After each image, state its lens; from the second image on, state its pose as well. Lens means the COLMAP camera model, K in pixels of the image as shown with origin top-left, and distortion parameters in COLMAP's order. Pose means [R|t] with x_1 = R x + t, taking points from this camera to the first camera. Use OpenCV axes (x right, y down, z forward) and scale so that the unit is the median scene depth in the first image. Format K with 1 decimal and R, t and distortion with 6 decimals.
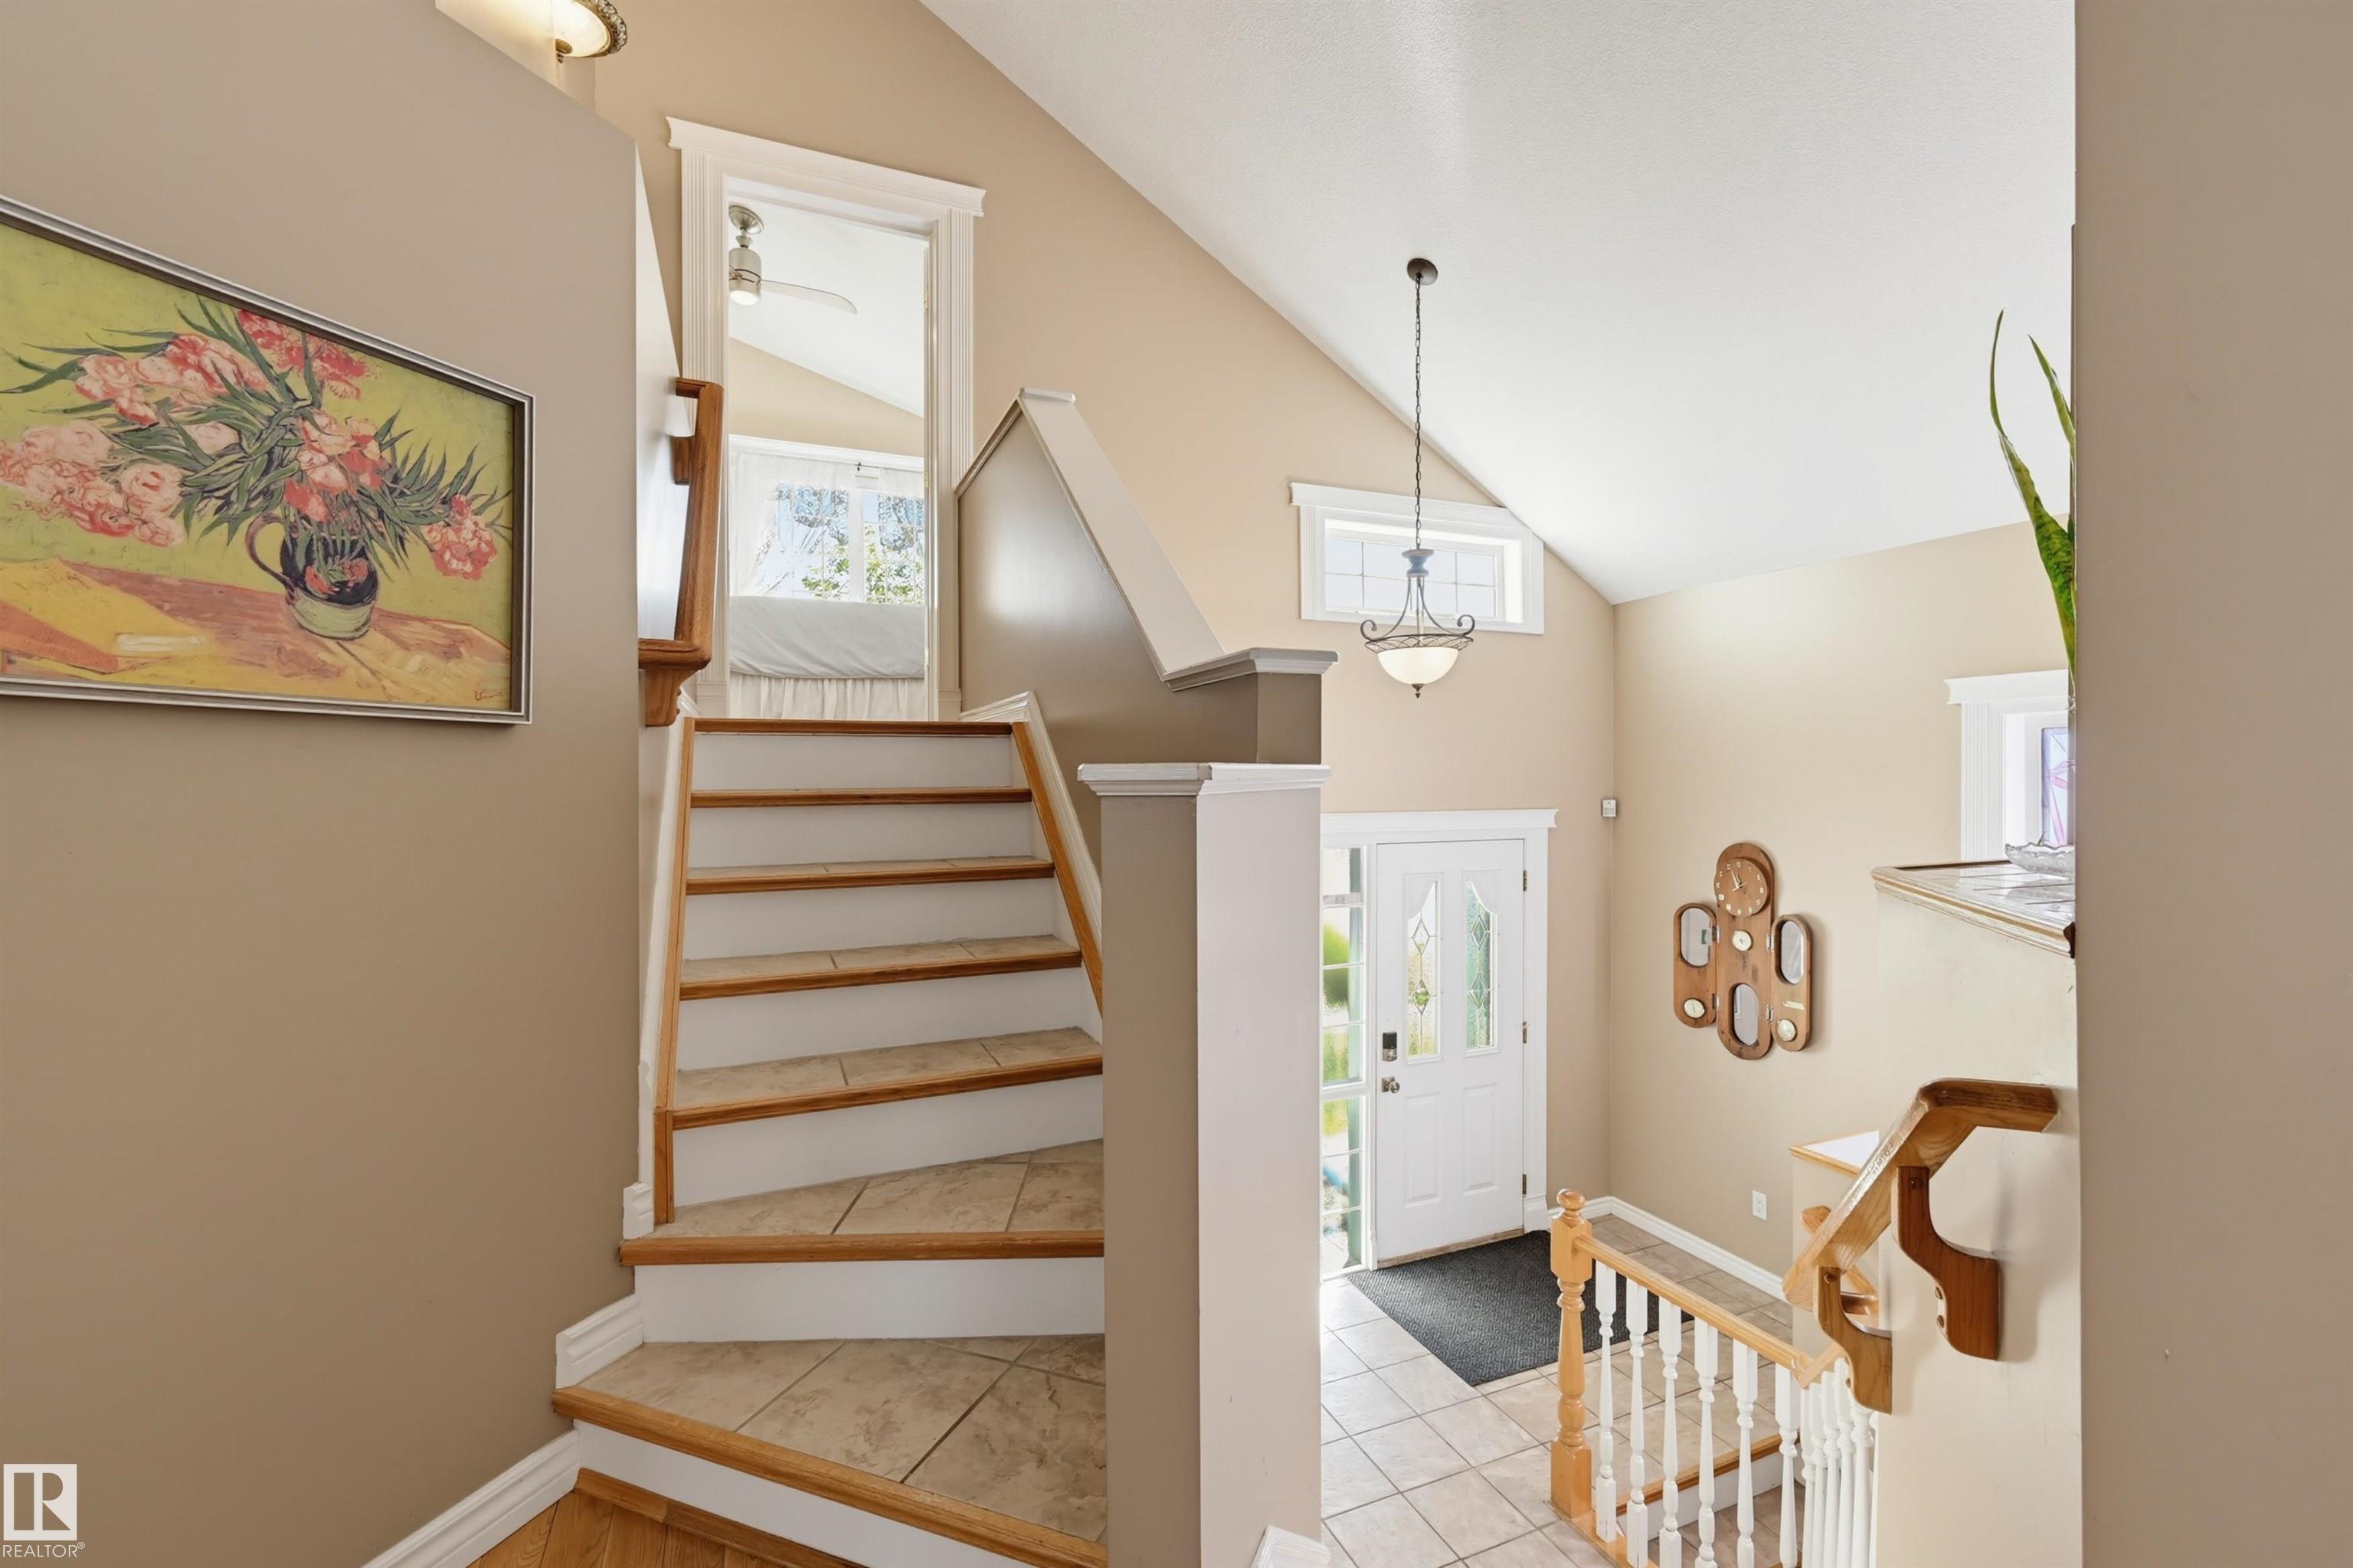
lens RADIAL K [[986.9, 0, 1180.6], [0, 986.9, 773.2], [0, 0, 1]] dist [-0.000095, -0.000109]
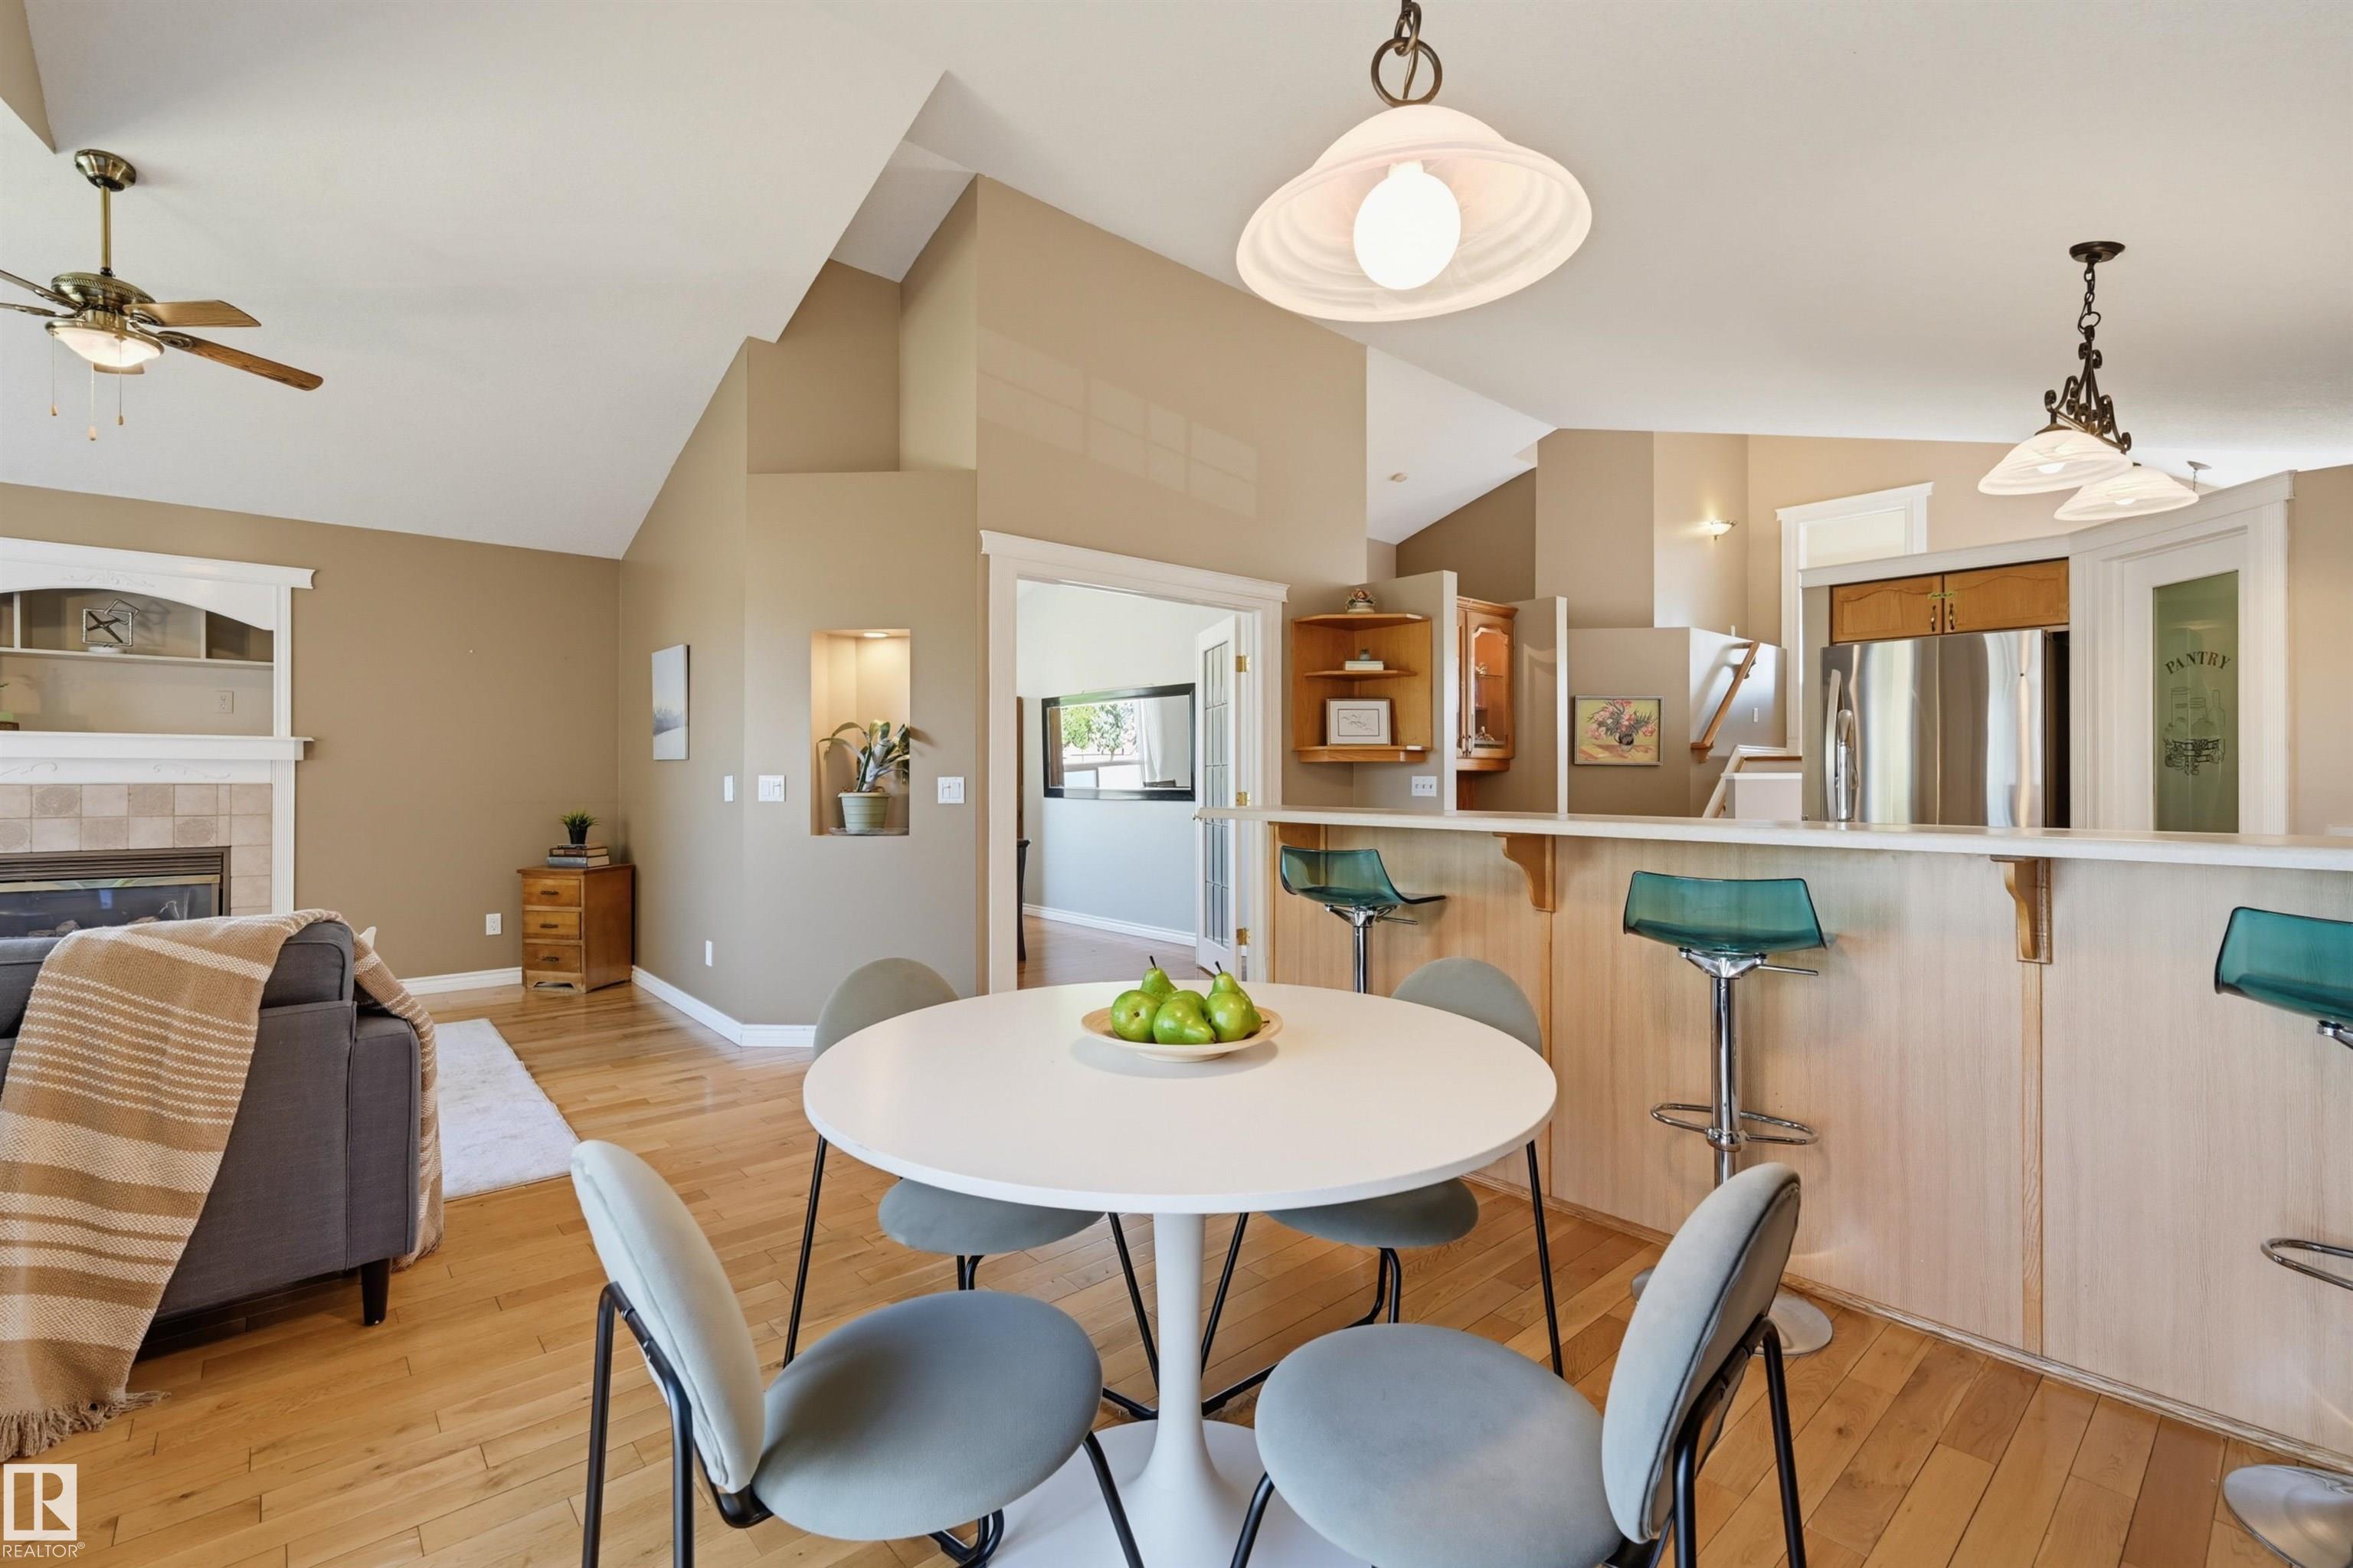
lens RADIAL K [[1023.0, 0, 1167.1], [0, 1023.0, 775.5], [0, 0, 1]] dist [0.002542, 0.000067]
pose [[0.301416, 0.000287, -0.953493, 3.842090], [-0.003779, 0.999992, -0.000894, 0.017930], [0.953485, 0.003873, 0.301415, -3.198947]]
